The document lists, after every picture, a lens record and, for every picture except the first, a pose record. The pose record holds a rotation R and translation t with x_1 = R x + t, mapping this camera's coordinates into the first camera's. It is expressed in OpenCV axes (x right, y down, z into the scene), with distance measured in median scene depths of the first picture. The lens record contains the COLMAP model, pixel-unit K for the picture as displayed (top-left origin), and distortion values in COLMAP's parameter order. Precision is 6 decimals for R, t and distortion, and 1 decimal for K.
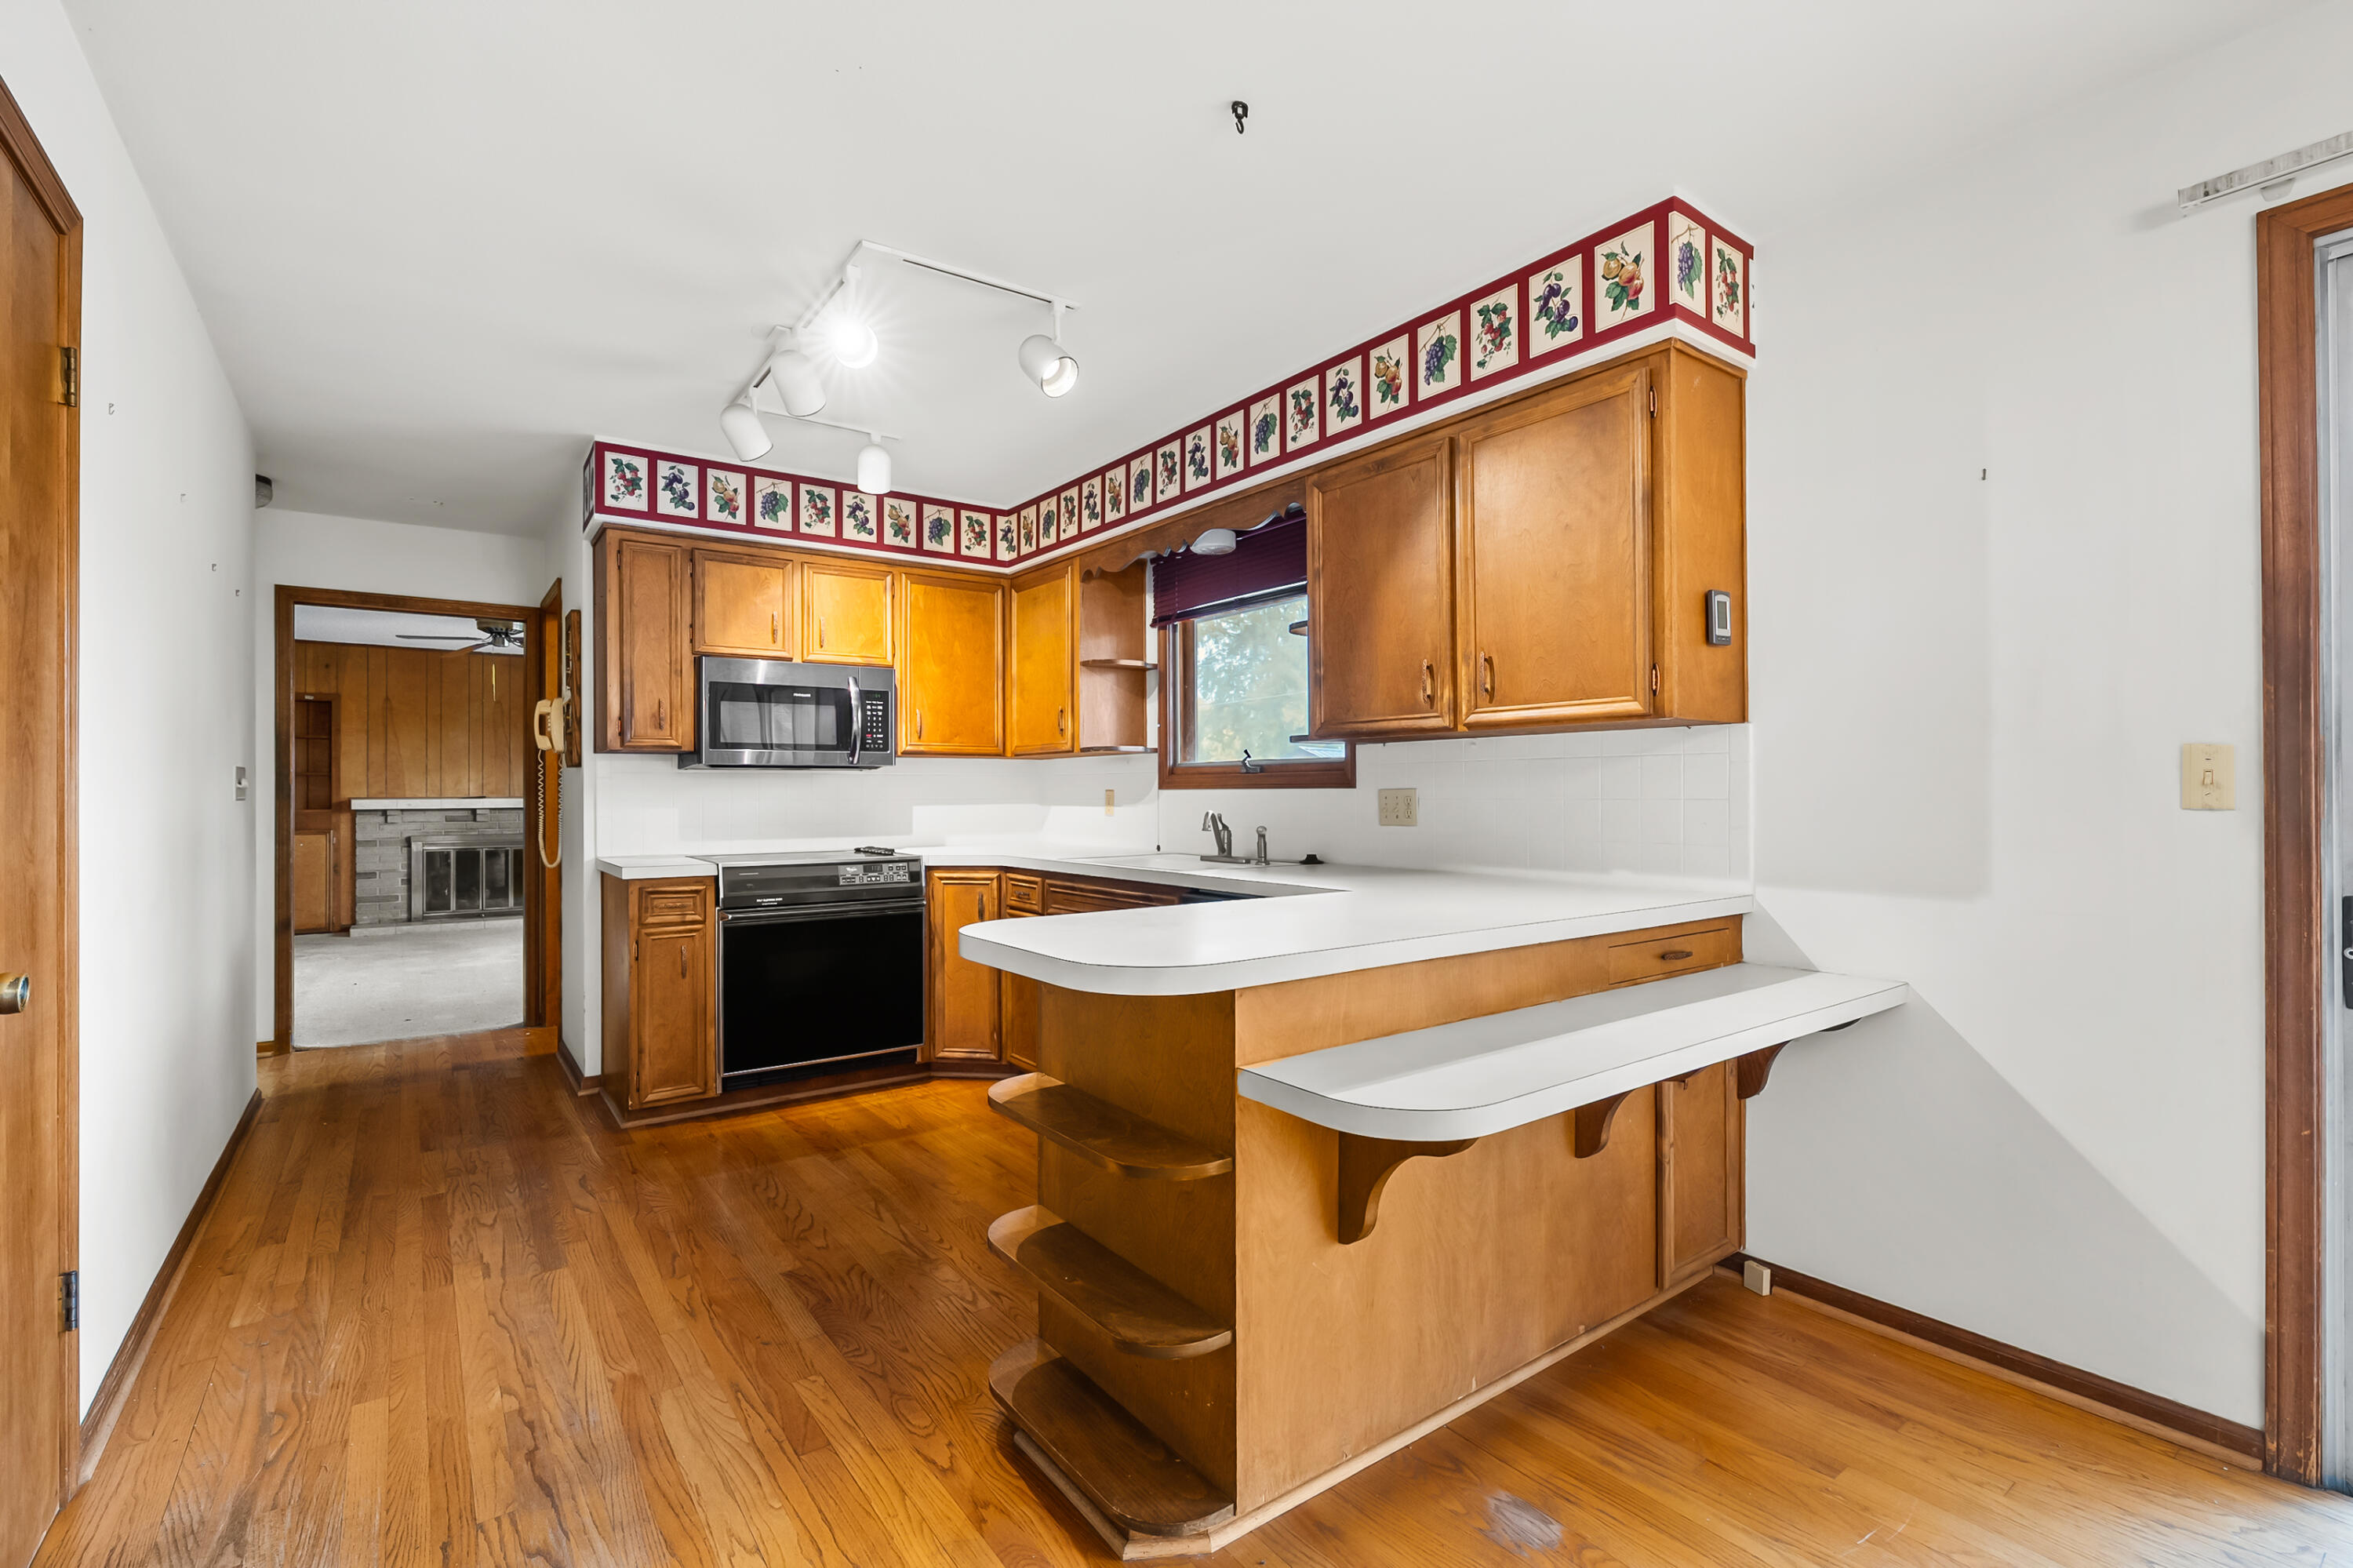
lens RADIAL K [[1061.9, 0, 1192.4], [0, 1061.9, 782.6], [0, 0, 1]] dist [-0.010041, 0.002073]
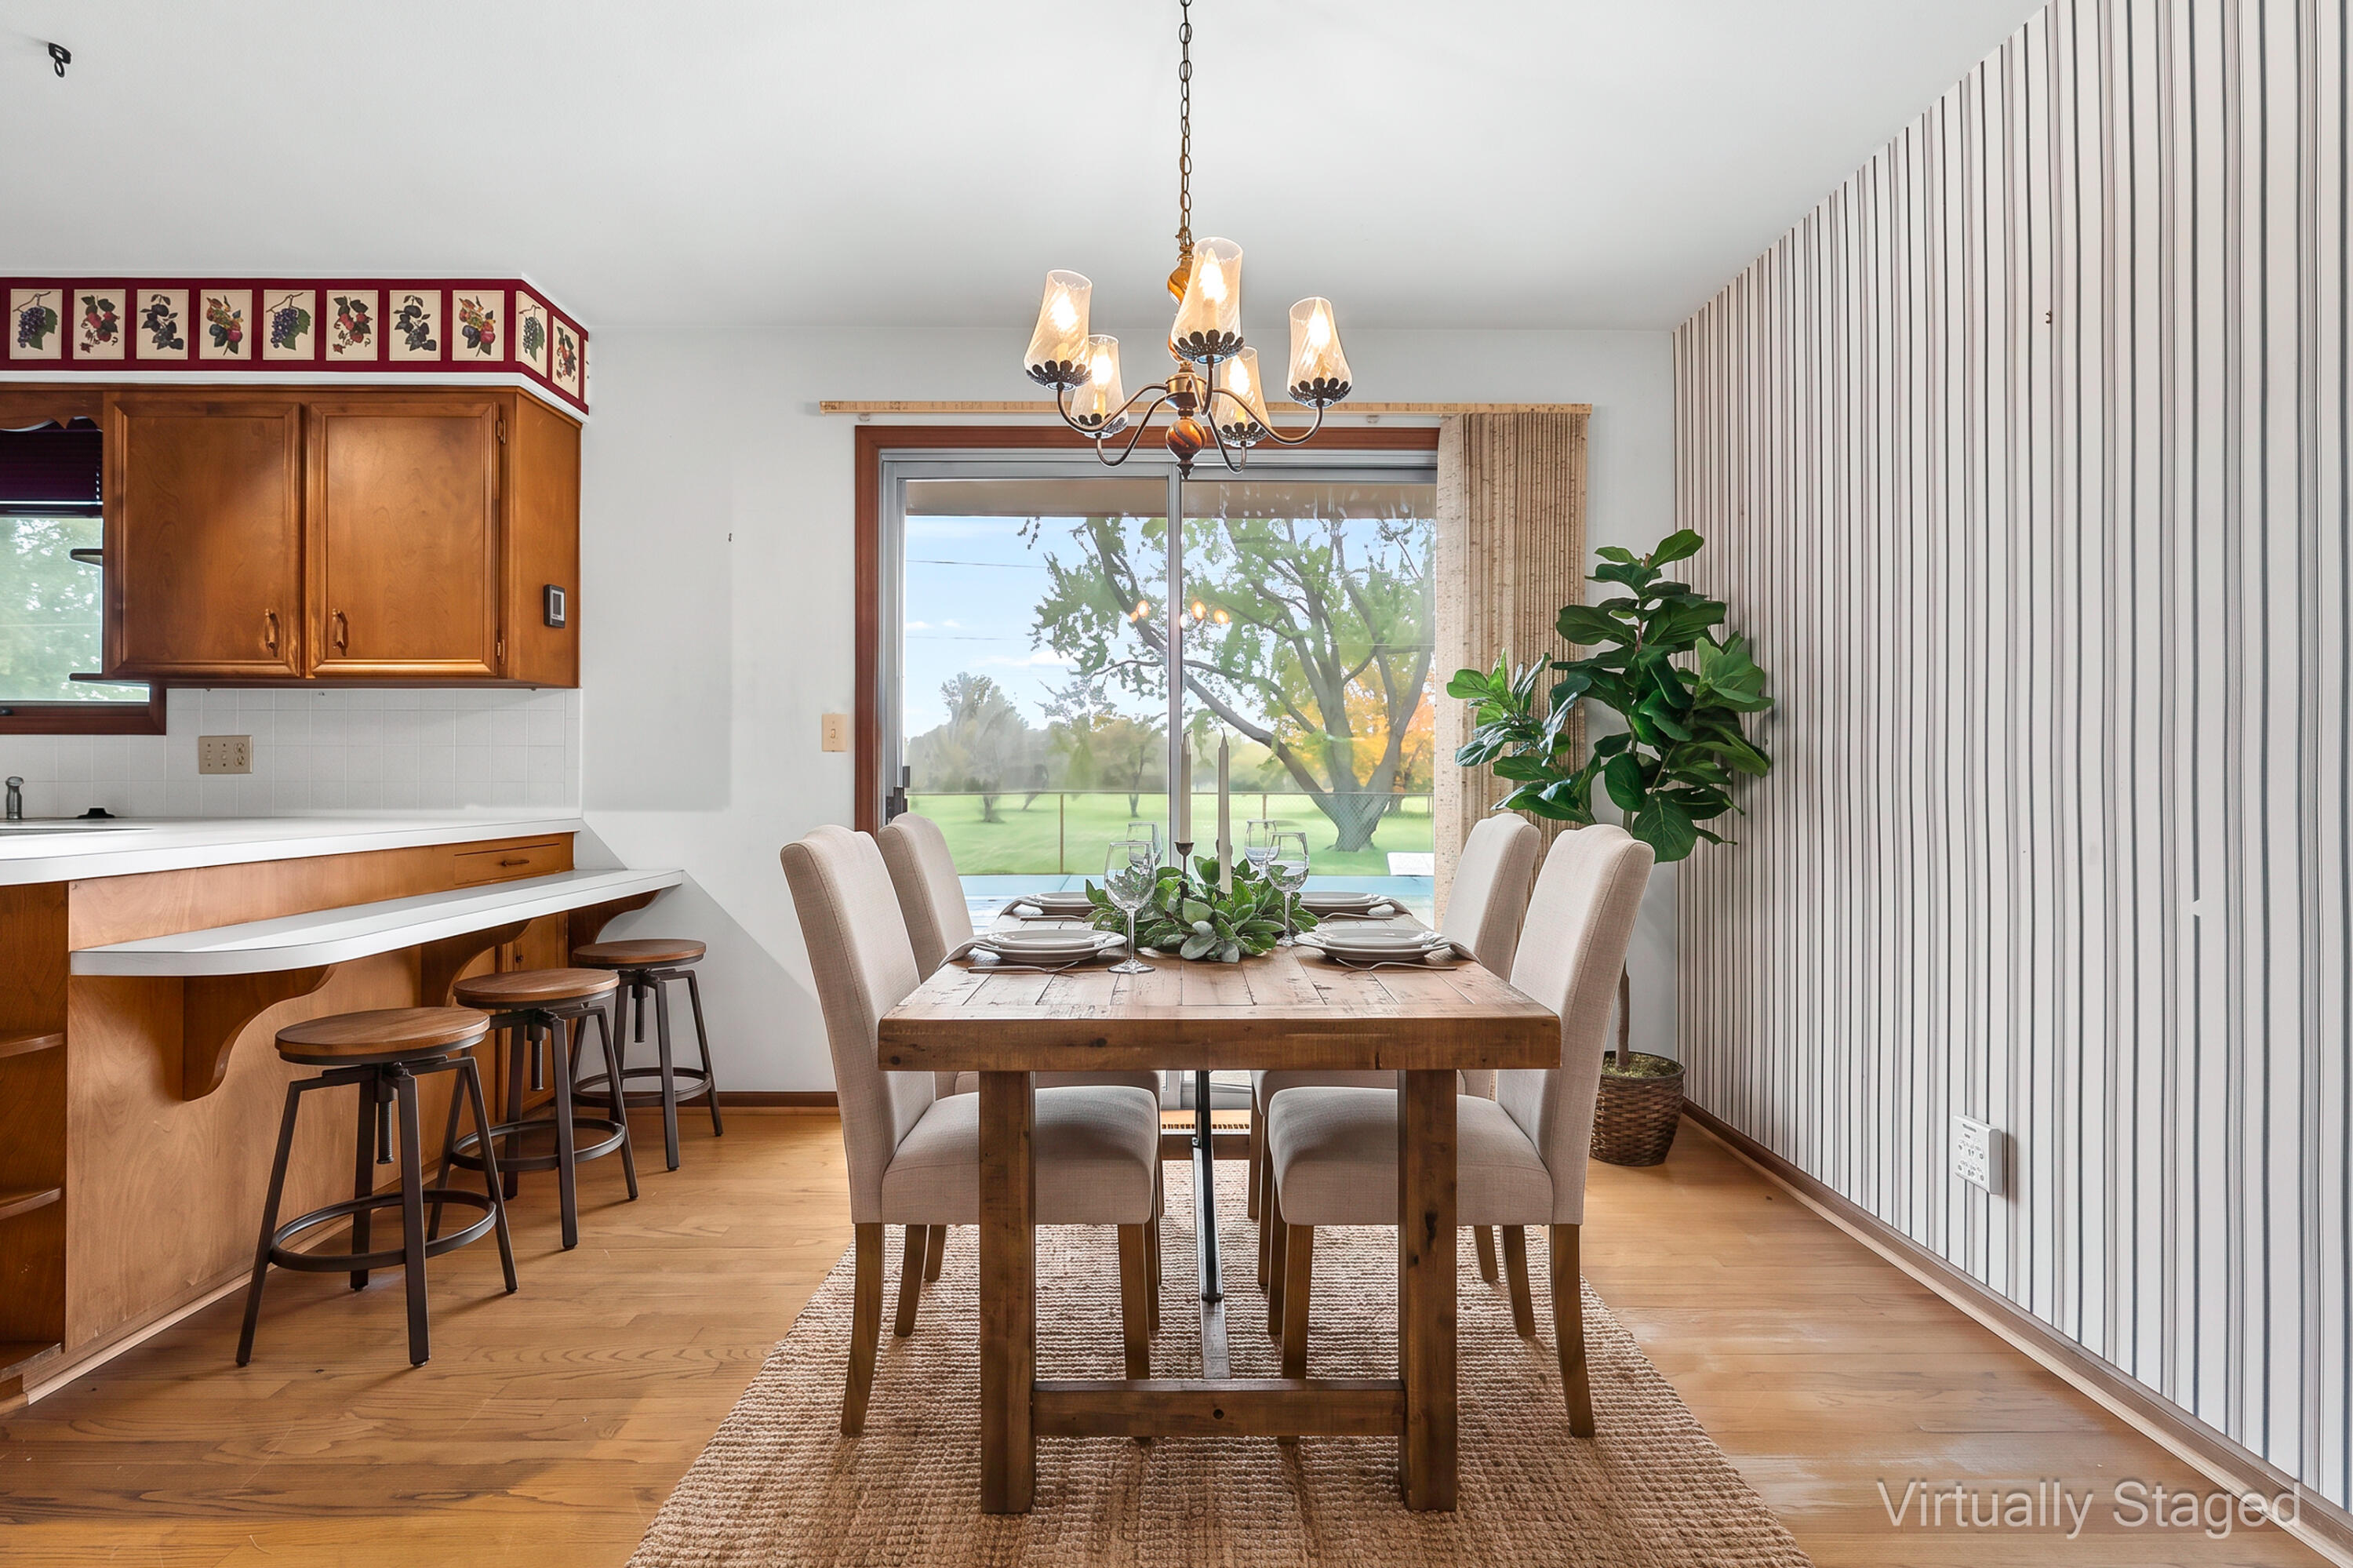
lens RADIAL K [[1061.9, 0, 1174.0], [0, 1061.9, 772.1], [0, 0, 1]] dist [-0.010041, 0.002073]
pose [[0.585873, 0.007092, 0.810372, -0.078685], [-0.011451, 0.999934, -0.000472, 0.028530], [-0.810322, -0.009003, 0.585915, -0.266851]]
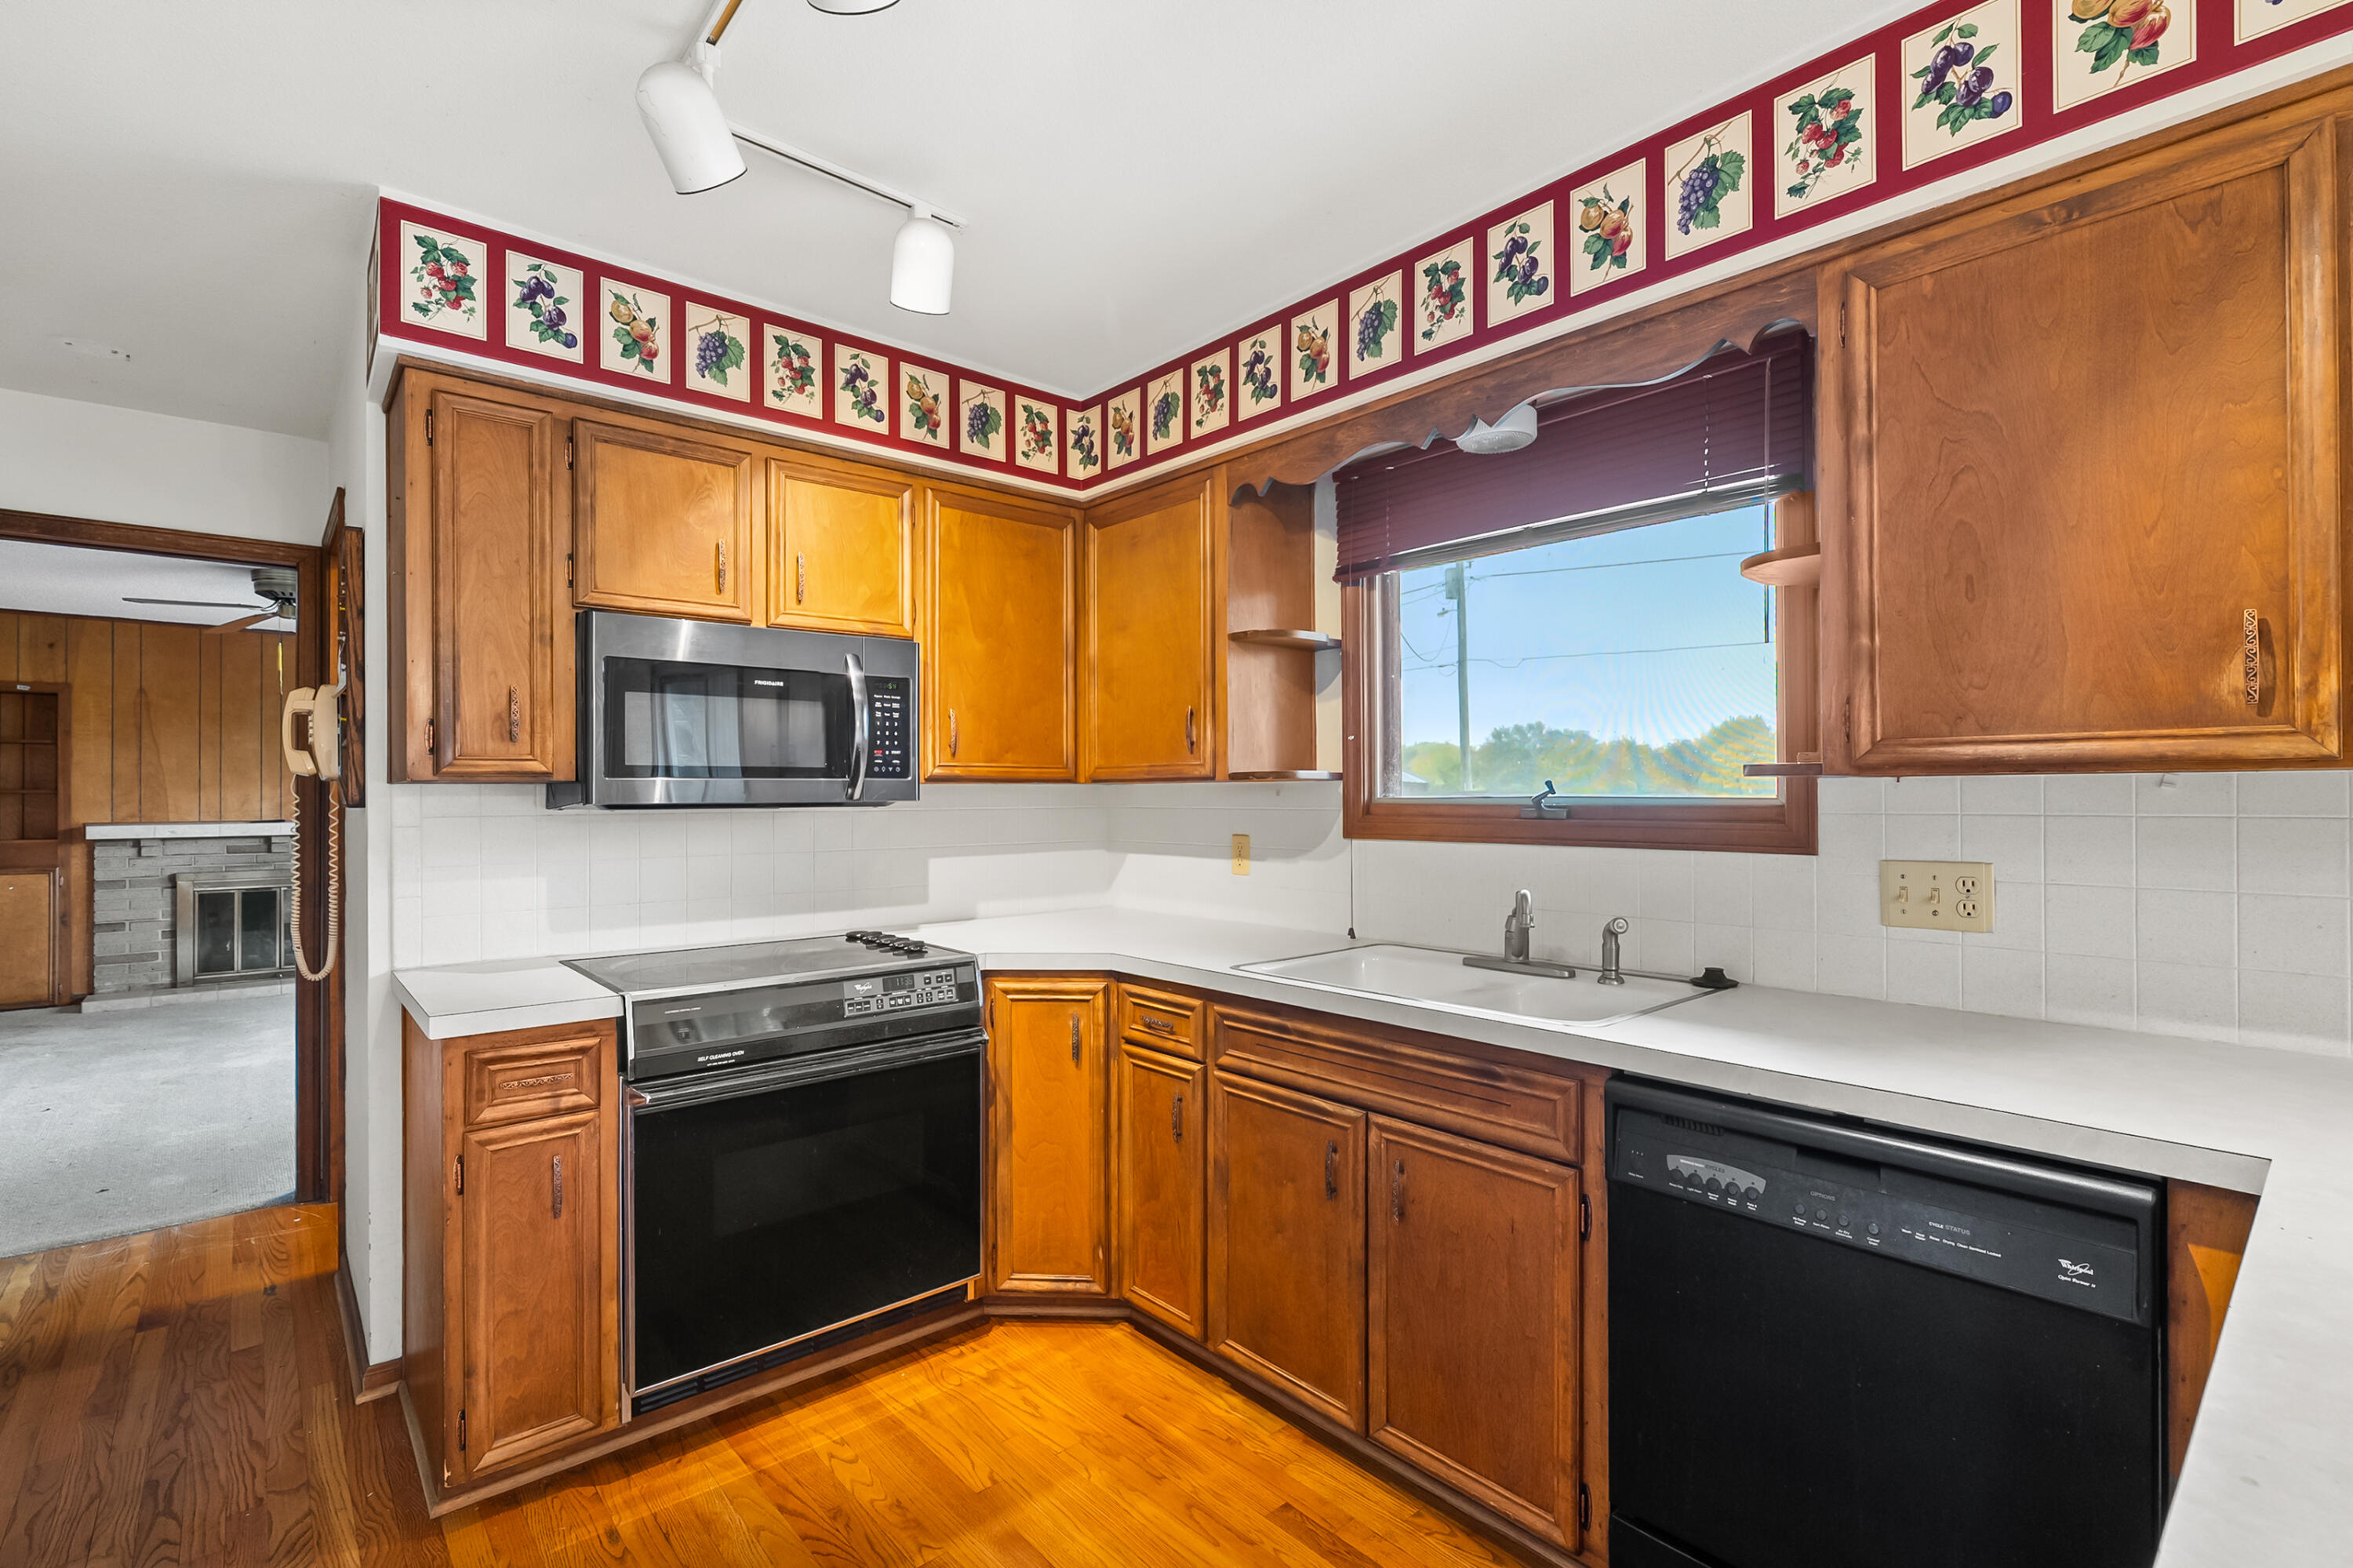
lens RADIAL K [[1061.9, 0, 1191.2], [0, 1061.9, 783.6], [0, 0, 1]] dist [-0.010041, 0.002073]
pose [[0.995698, -0.000297, 0.092654, -0.224024], [0.000398, 0.999999, -0.001078, -0.030968], [-0.092654, 0.001110, 0.995698, 0.467121]]
